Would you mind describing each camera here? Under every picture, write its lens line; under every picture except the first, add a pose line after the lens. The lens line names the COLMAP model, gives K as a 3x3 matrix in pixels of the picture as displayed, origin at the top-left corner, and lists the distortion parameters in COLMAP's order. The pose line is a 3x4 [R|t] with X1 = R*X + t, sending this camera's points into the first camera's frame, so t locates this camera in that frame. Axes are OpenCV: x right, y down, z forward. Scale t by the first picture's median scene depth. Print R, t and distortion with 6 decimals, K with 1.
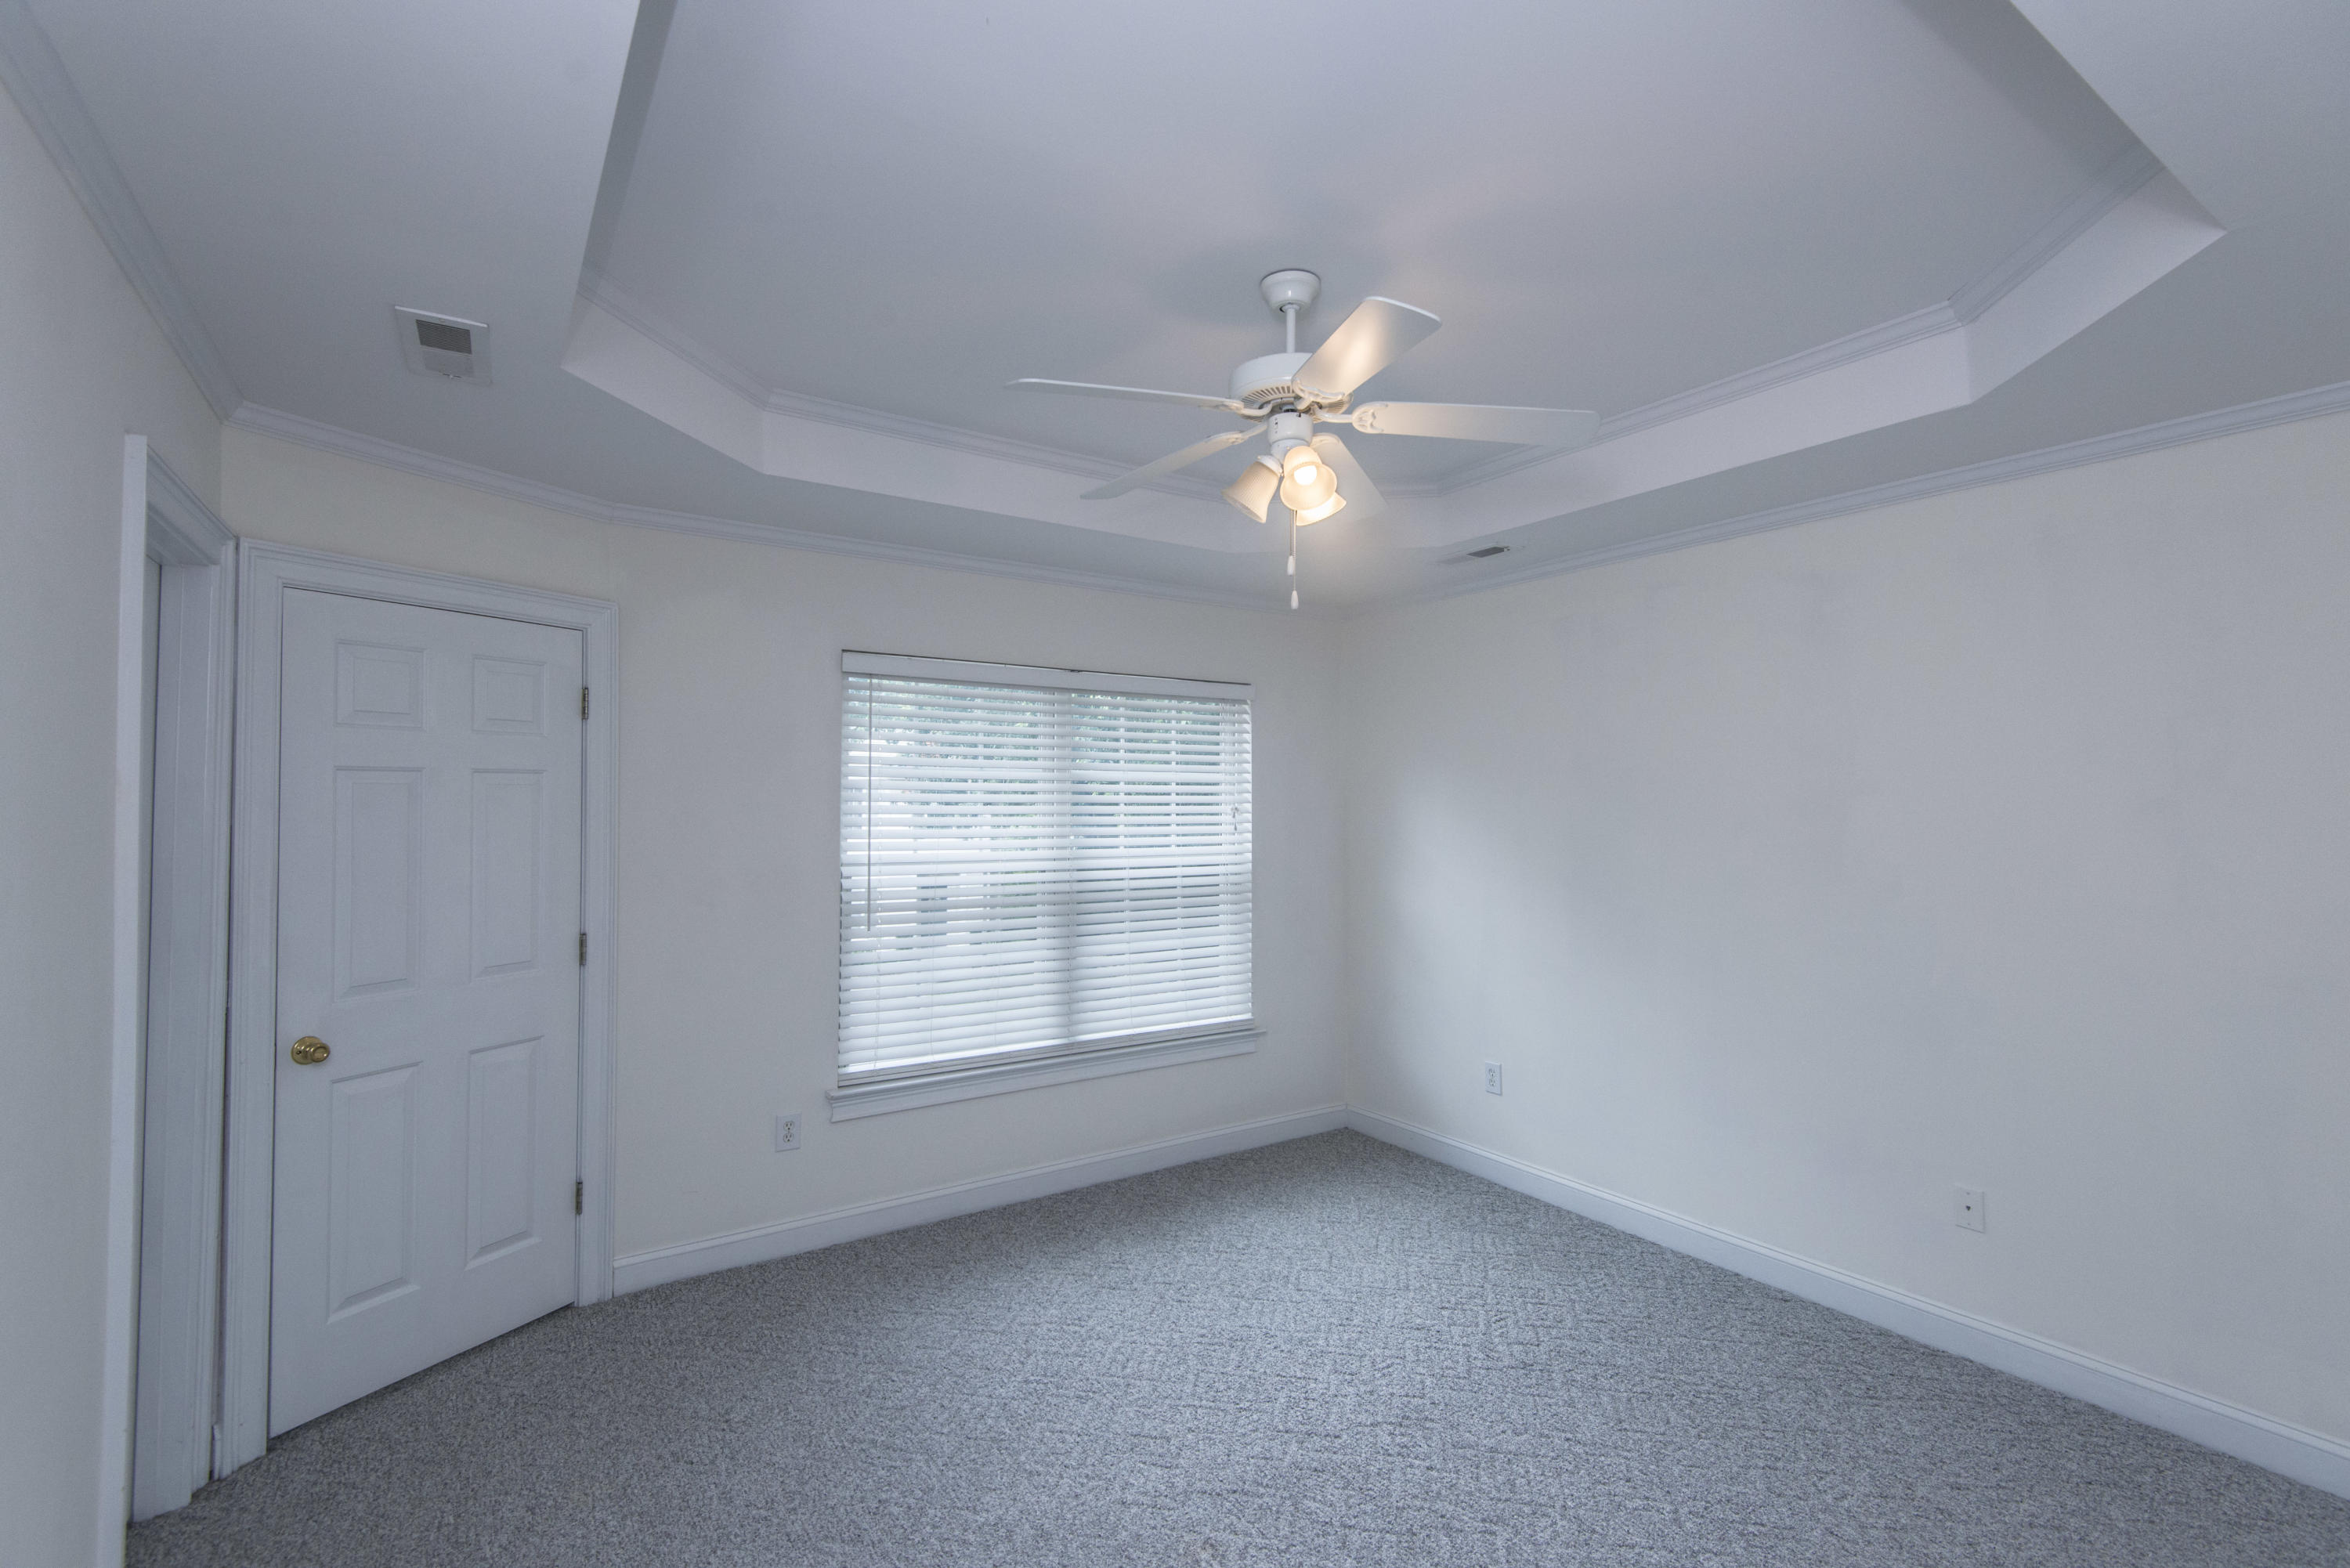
lens RADIAL K [[1060.2, 0, 1176.9], [0, 1060.2, 779.7], [0, 0, 1]] dist [0.015456, -0.010216]
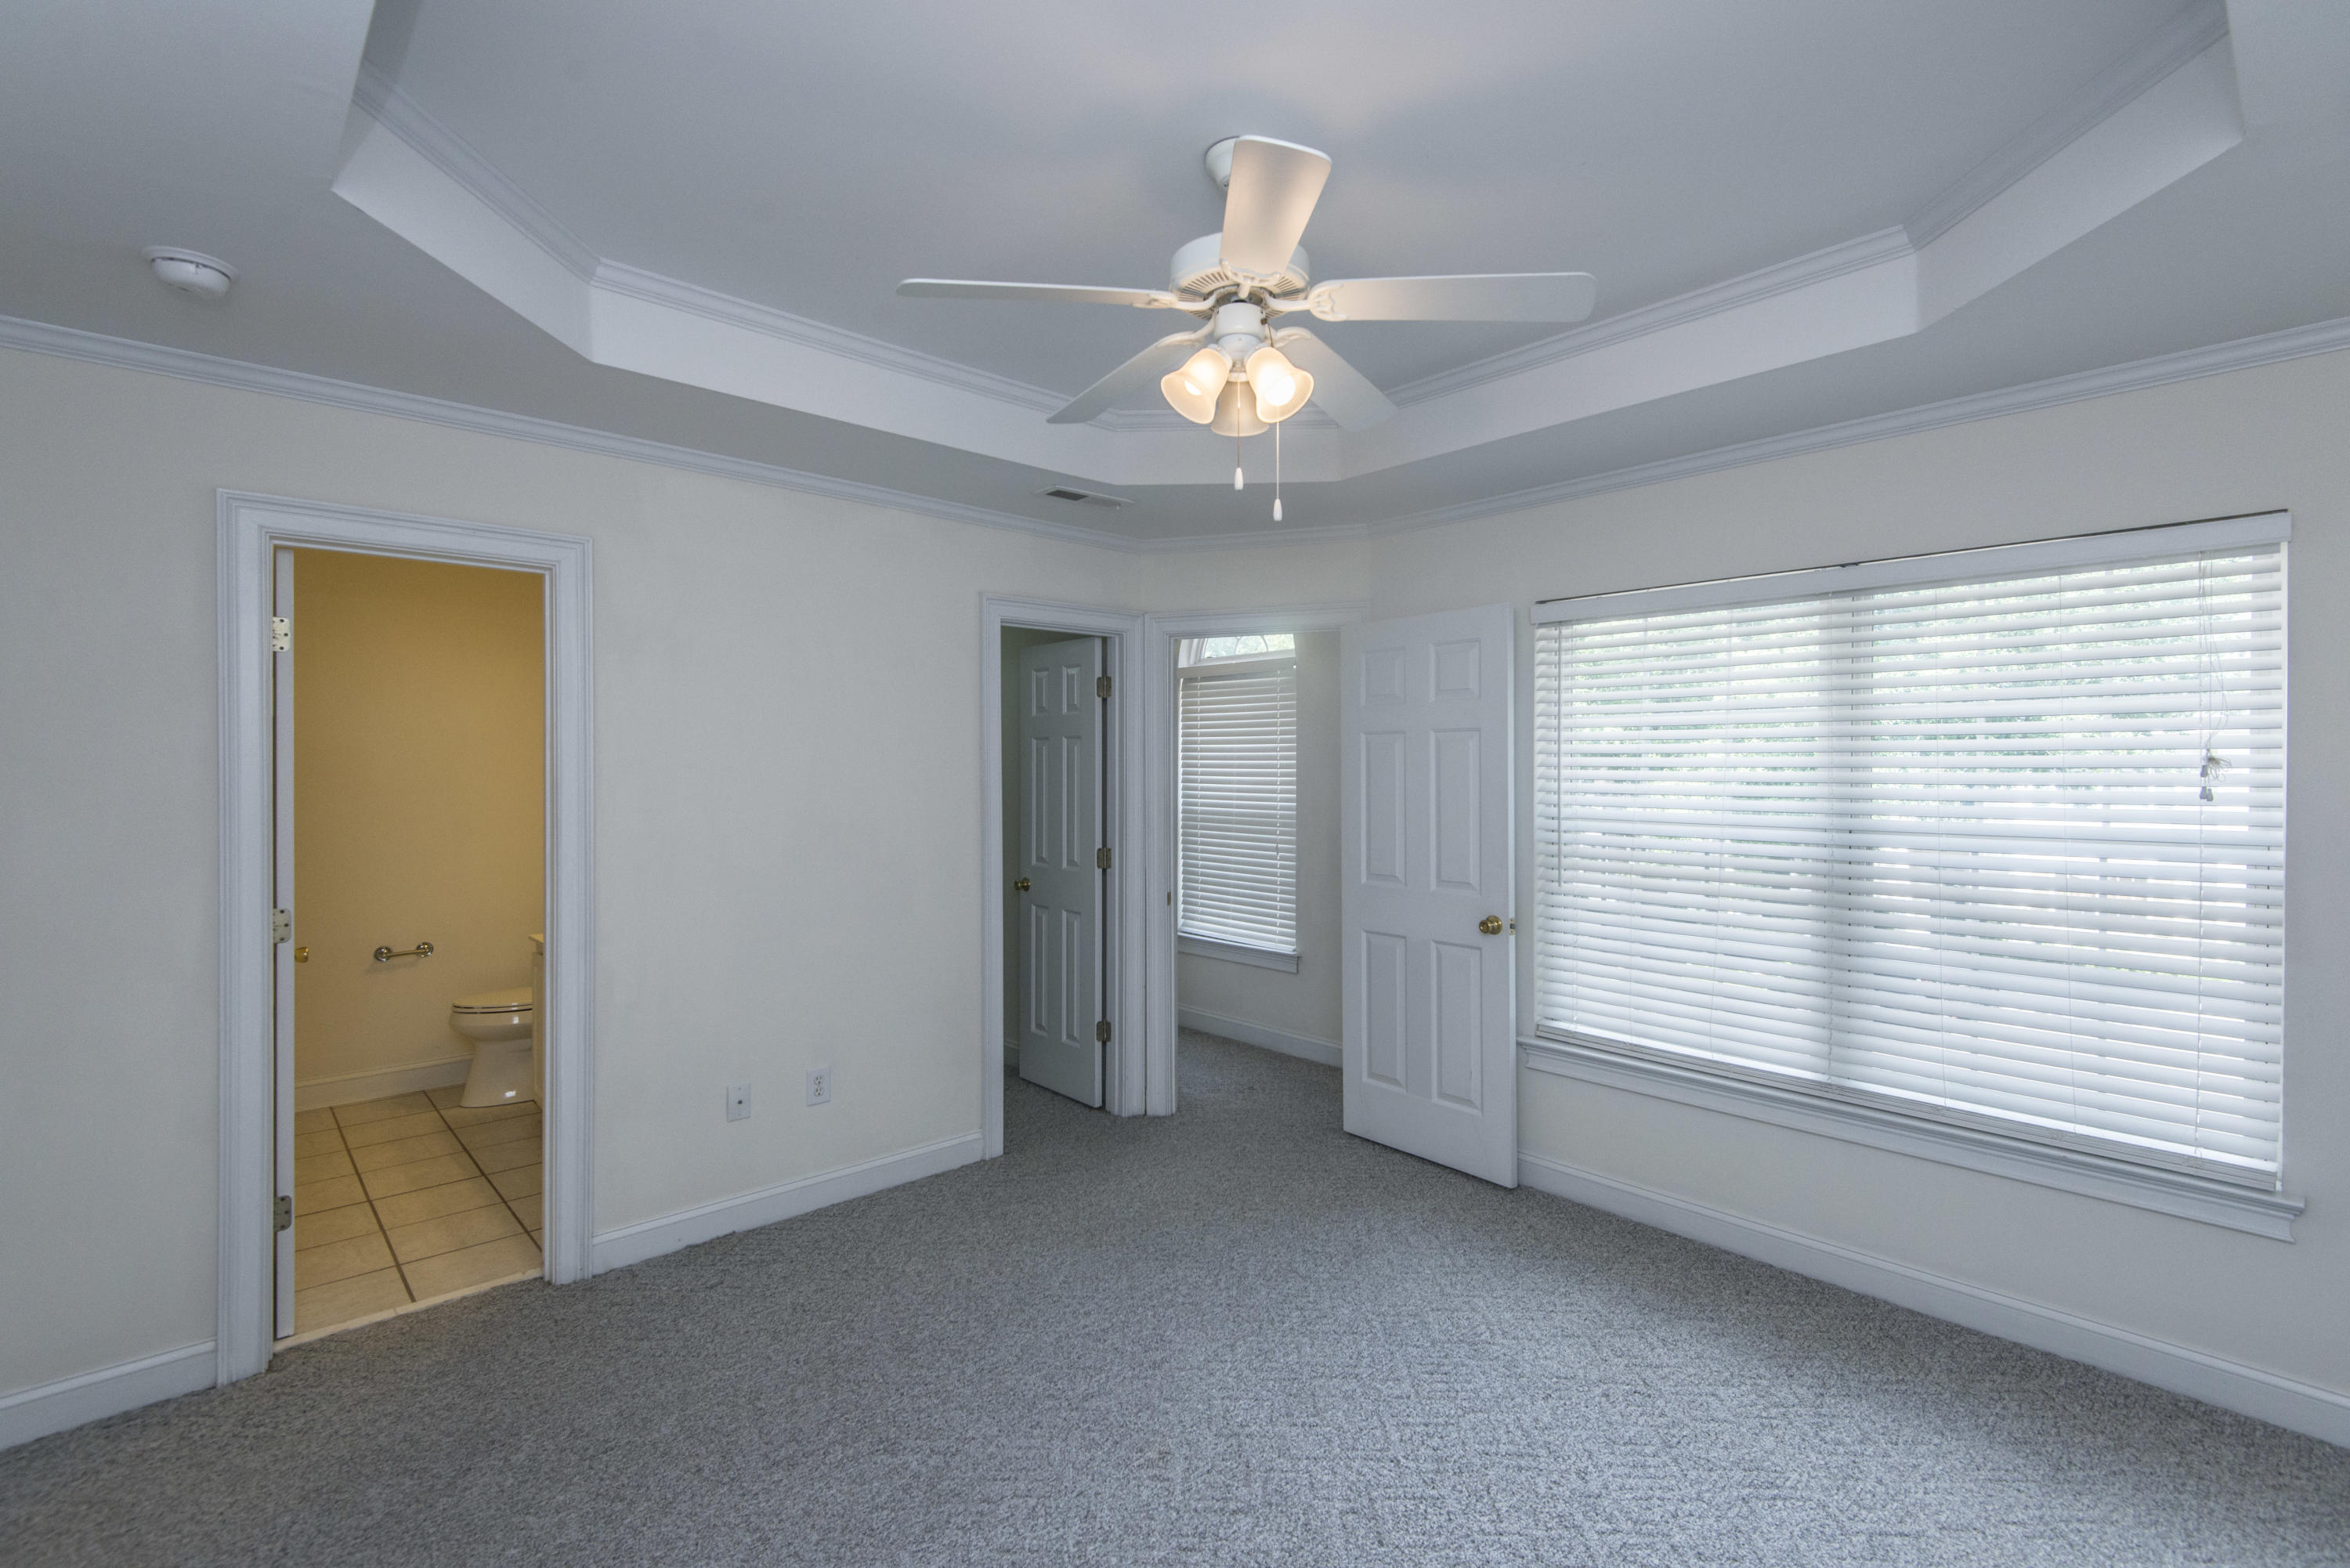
lens RADIAL K [[1060.2, 0, 1168.8], [0, 1060.2, 779.1], [0, 0, 1]] dist [0.015456, -0.010216]
pose [[0.138247, 0.009783, -0.990350, 0.565740], [0.024700, 0.999606, 0.013322, 0.020584], [0.990090, -0.026303, 0.137951, 0.466627]]
